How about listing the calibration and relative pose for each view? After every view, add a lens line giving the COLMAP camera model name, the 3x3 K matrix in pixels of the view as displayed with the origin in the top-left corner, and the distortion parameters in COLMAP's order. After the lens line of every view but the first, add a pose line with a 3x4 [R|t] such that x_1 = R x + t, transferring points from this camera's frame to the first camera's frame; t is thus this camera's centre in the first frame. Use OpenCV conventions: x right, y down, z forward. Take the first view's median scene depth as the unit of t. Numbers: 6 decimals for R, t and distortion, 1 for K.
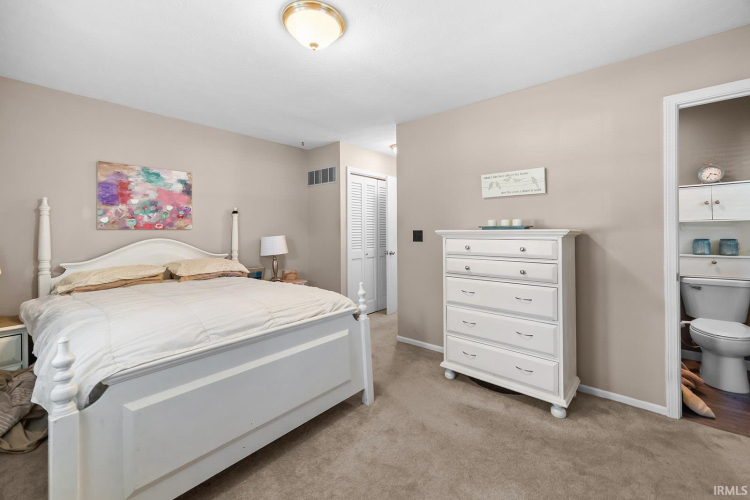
lens RADIAL K [[304.6, 0, 375.9], [0, 304.6, 238.5], [0, 0, 1]] dist [0.000470, -0.000087]
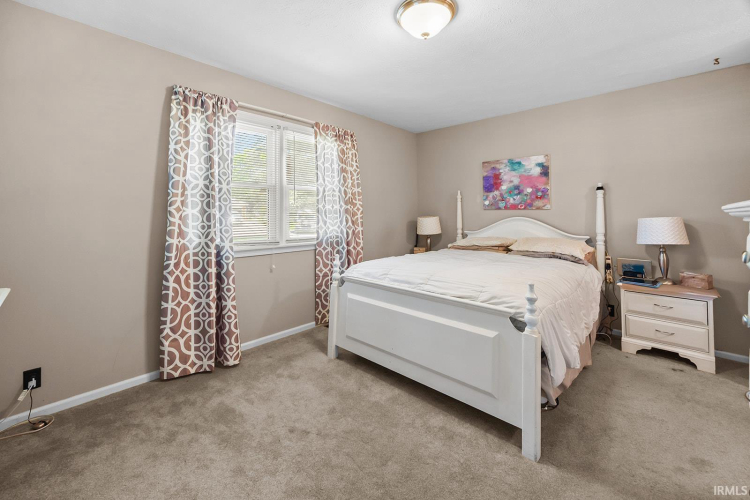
lens RADIAL K [[309.2, 0, 374.5], [0, 309.2, 217.1], [0, 0, 1]] dist [0.000626, 0.000126]
pose [[-0.031692, 0.018552, -0.999325, 0.511597], [-0.023570, 0.999536, 0.019303, -0.010042], [0.999220, 0.024166, -0.031240, 0.487665]]
